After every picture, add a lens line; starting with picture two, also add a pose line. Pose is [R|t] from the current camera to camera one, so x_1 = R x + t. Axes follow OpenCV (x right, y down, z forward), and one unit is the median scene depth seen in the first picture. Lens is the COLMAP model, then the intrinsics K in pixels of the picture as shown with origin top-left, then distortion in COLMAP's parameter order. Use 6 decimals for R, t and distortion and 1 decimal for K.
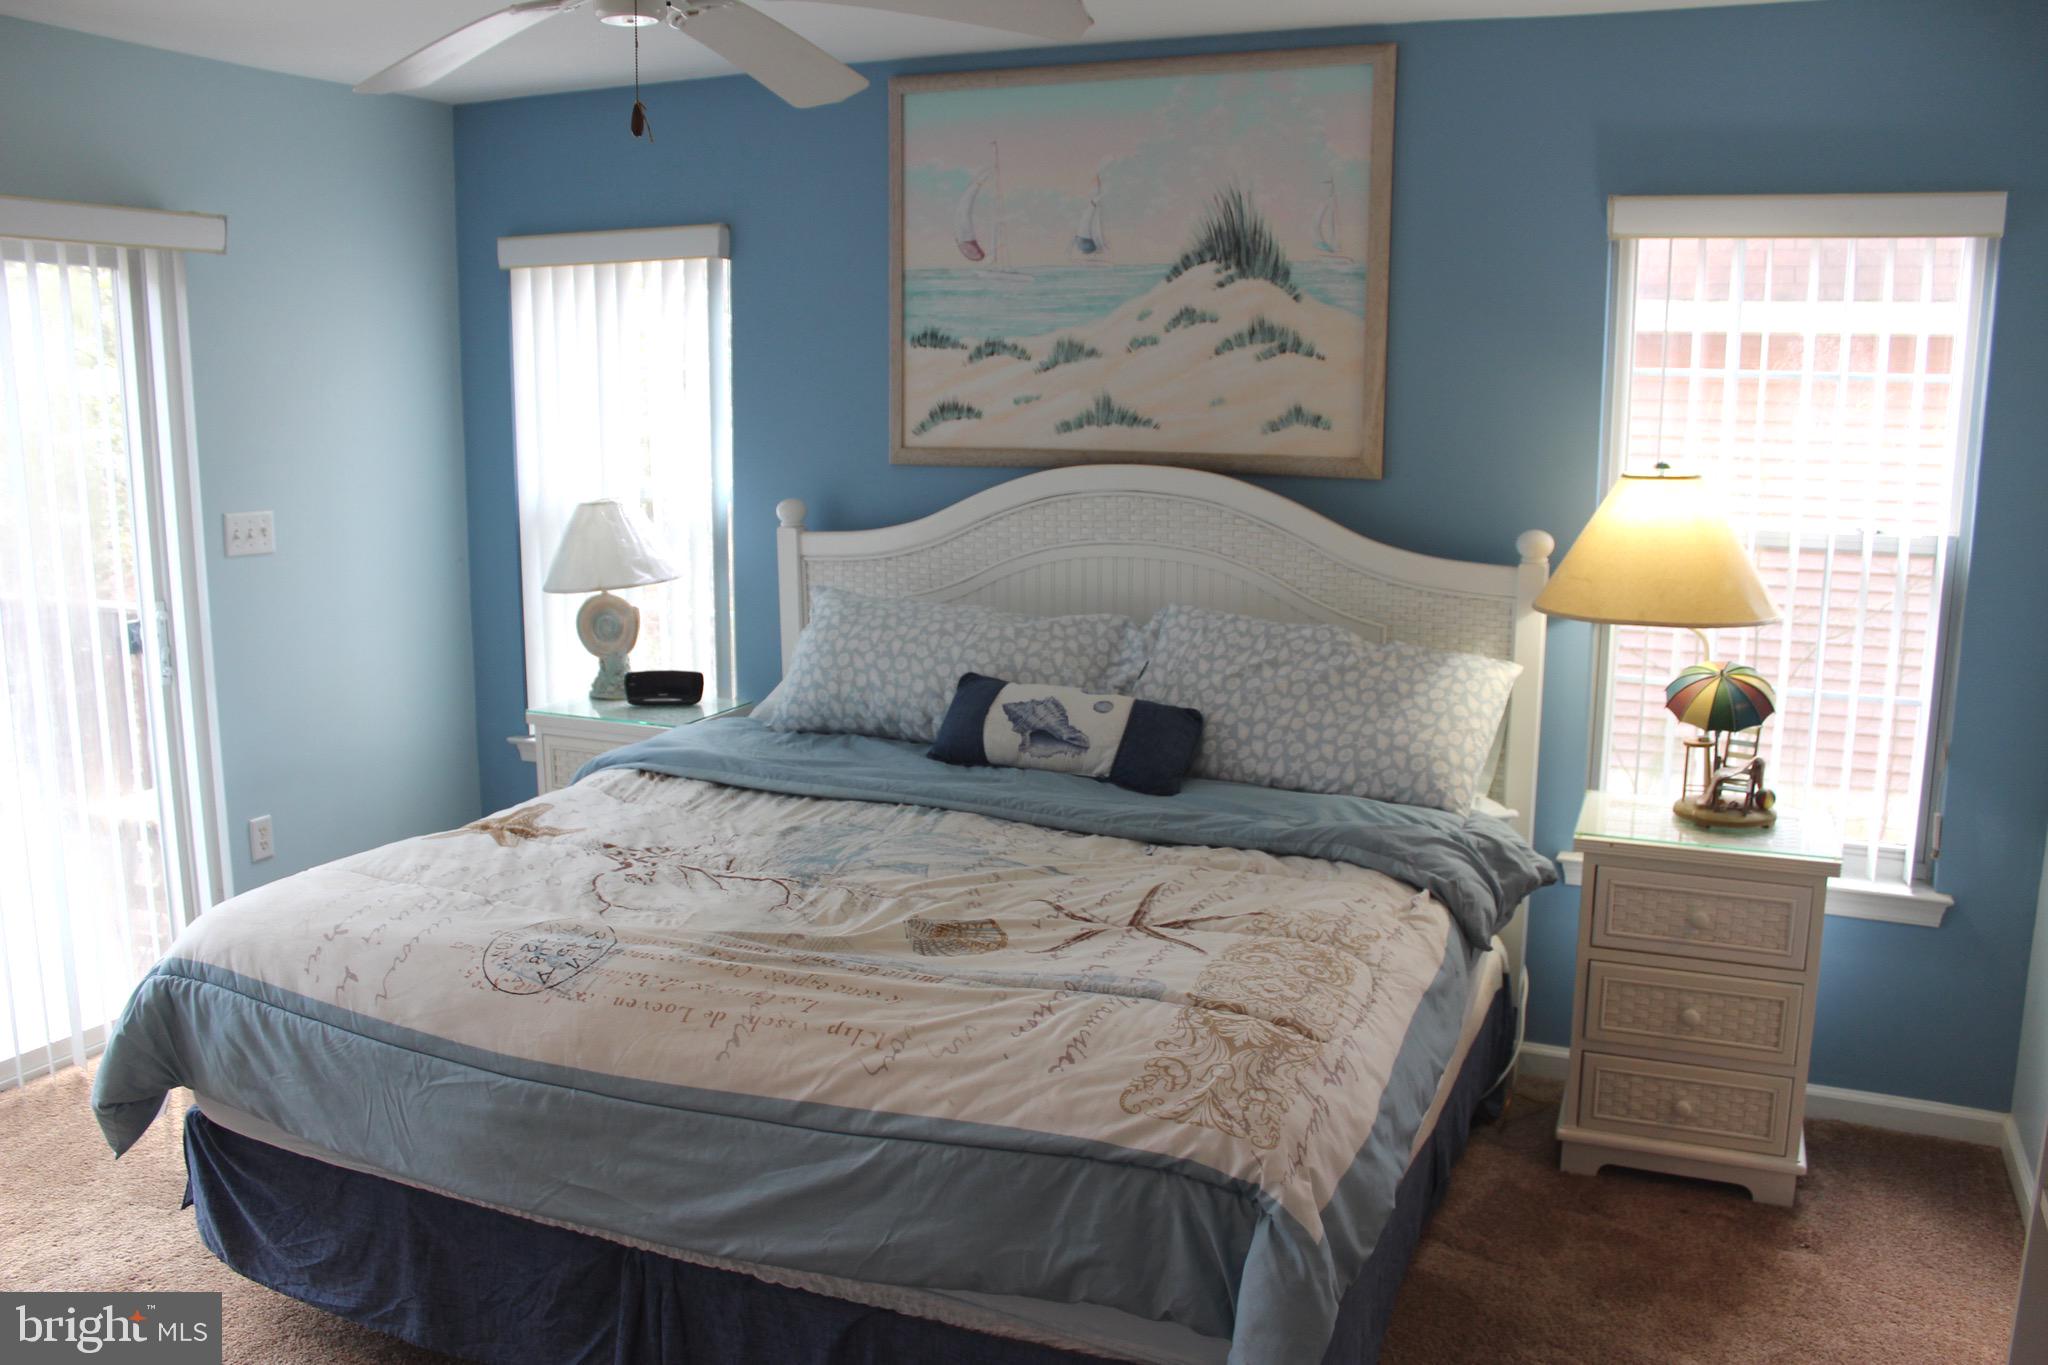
lens RADIAL K [[1713.1, 0, 1029.7], [0, 1713.1, 692.8], [0, 0, 1]] dist [-0.163108, 0.152987]
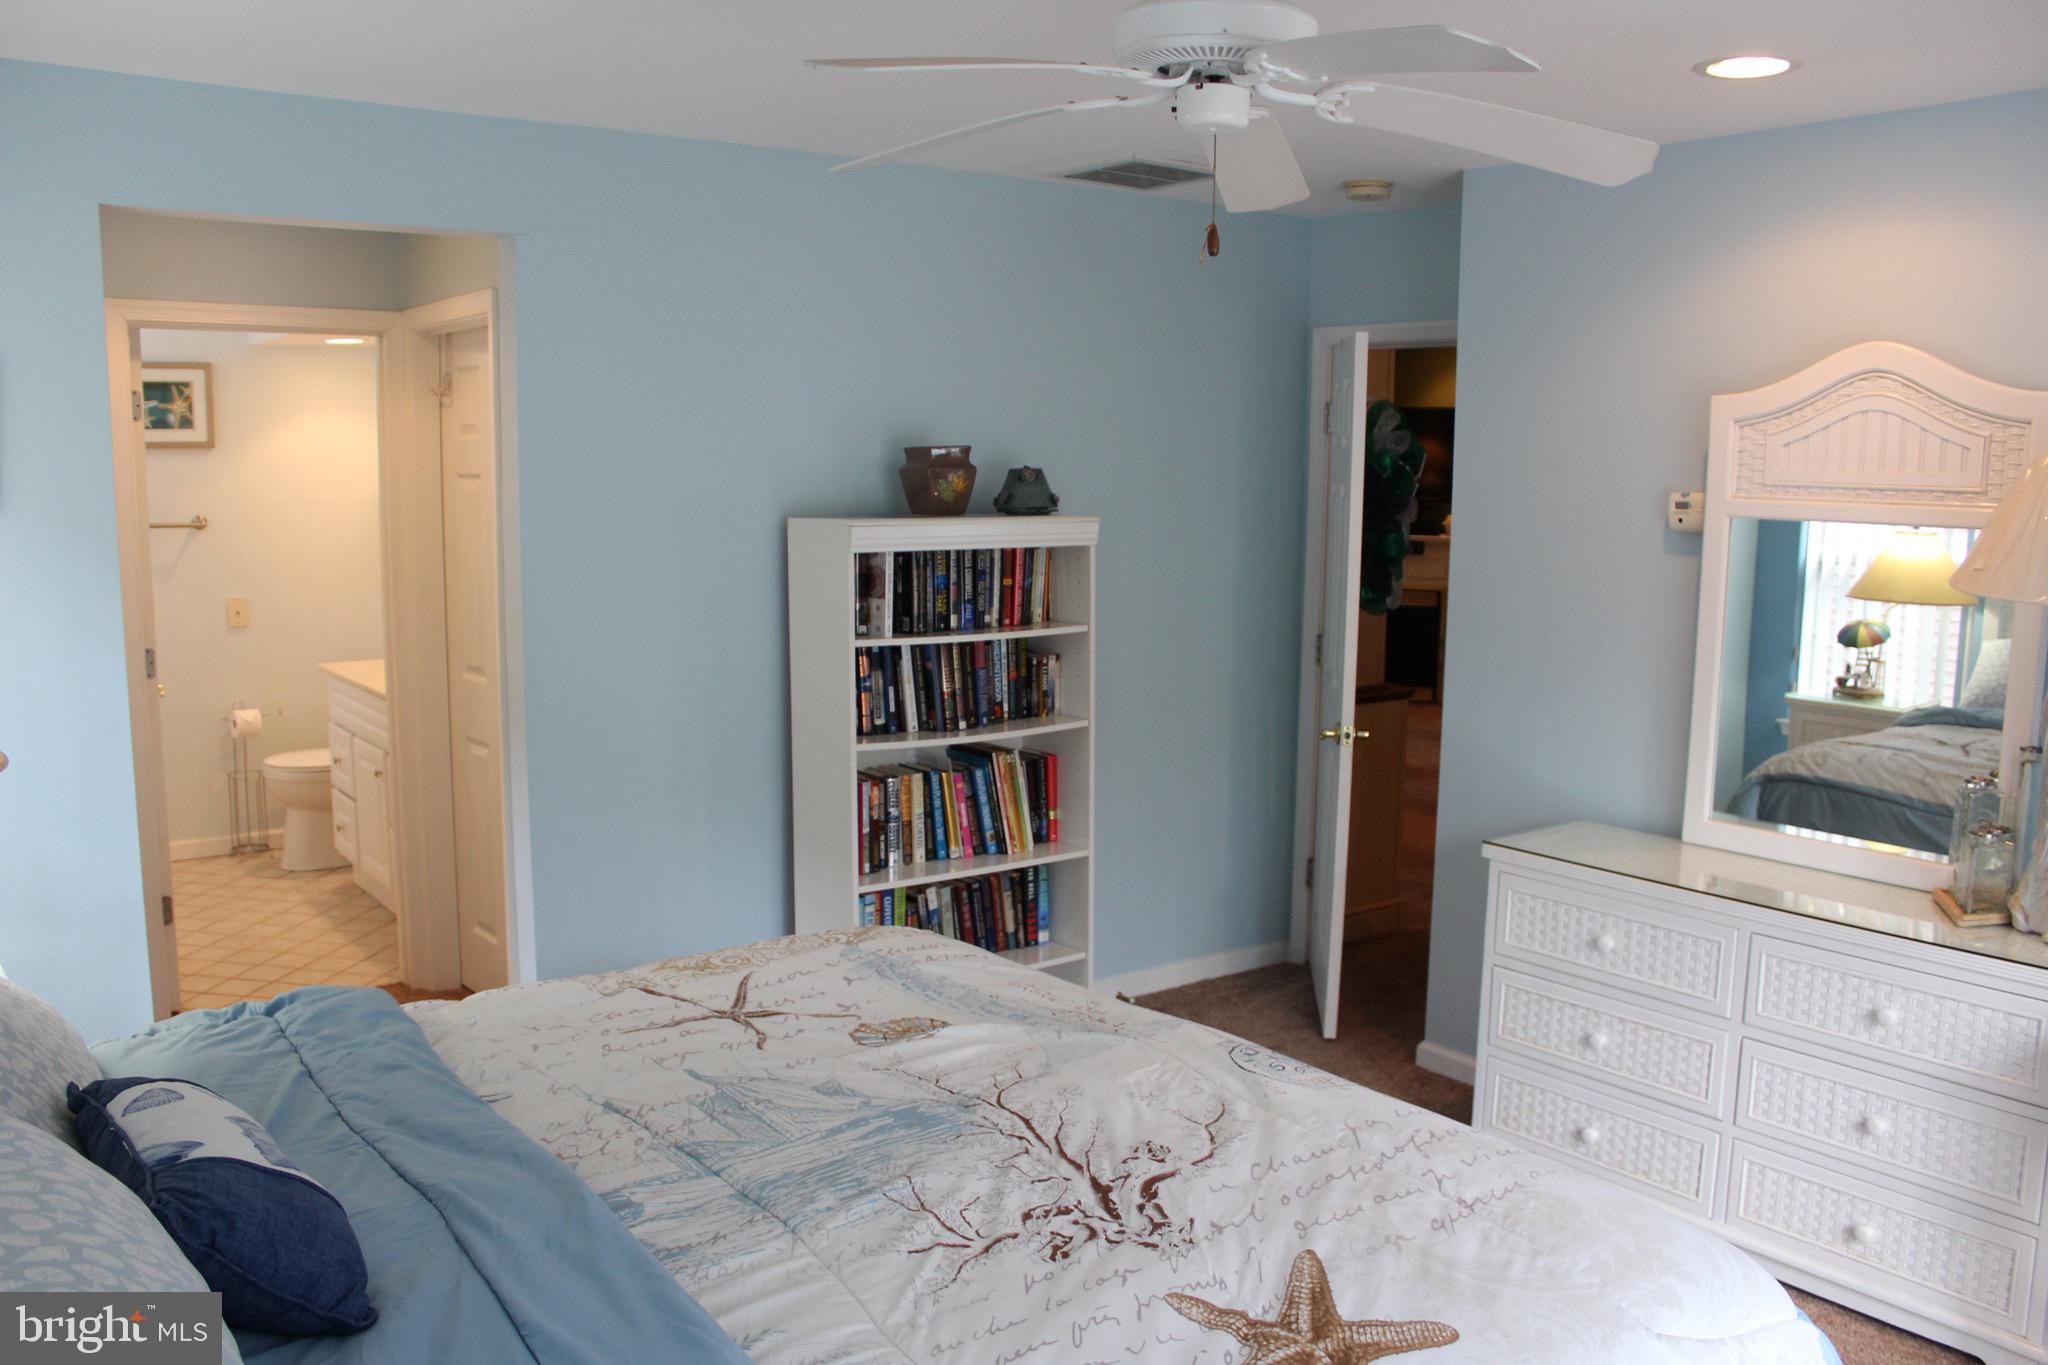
lens RADIAL K [[1713.1, 0, 1029.7], [0, 1713.1, 692.8], [0, 0, 1]] dist [-0.163108, 0.152987]
pose [[-0.865689, -0.083495, 0.493570, -0.386835], [0.075255, 0.953078, 0.293220, -0.221368], [-0.494894, 0.290981, -0.818786, 1.140673]]
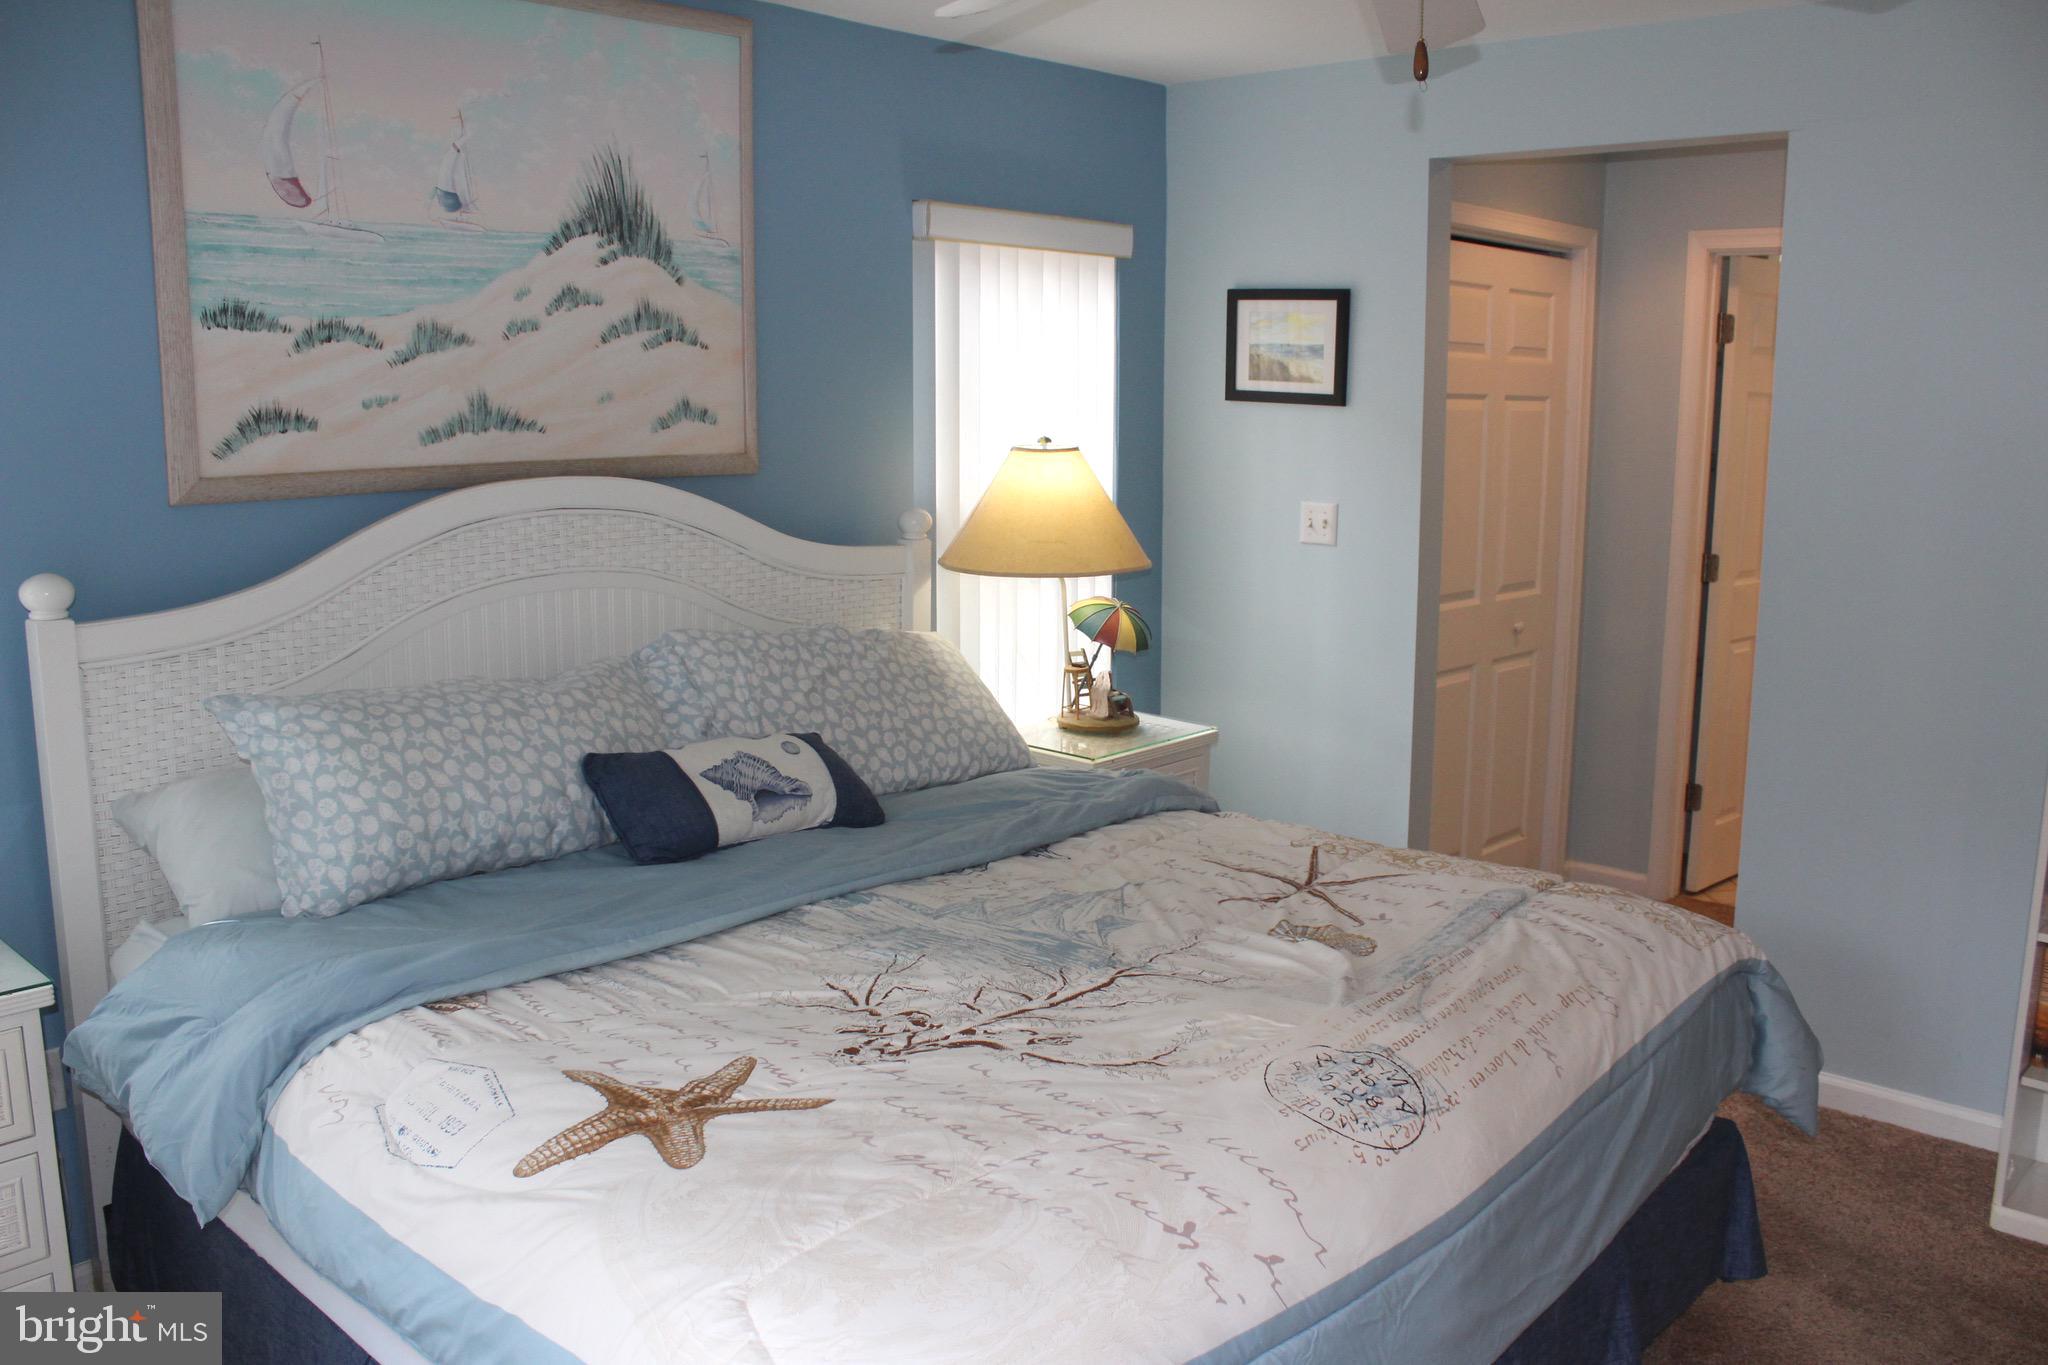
lens RADIAL K [[1713.1, 0, 1029.7], [0, 1713.1, 692.8], [0, 0, 1]] dist [-0.163108, 0.152987]
pose [[0.322459, -0.172208, 0.930787, -0.650103], [0.168905, 0.977999, 0.122428, -0.094714], [-0.931392, 0.117737, 0.344452, 0.531094]]
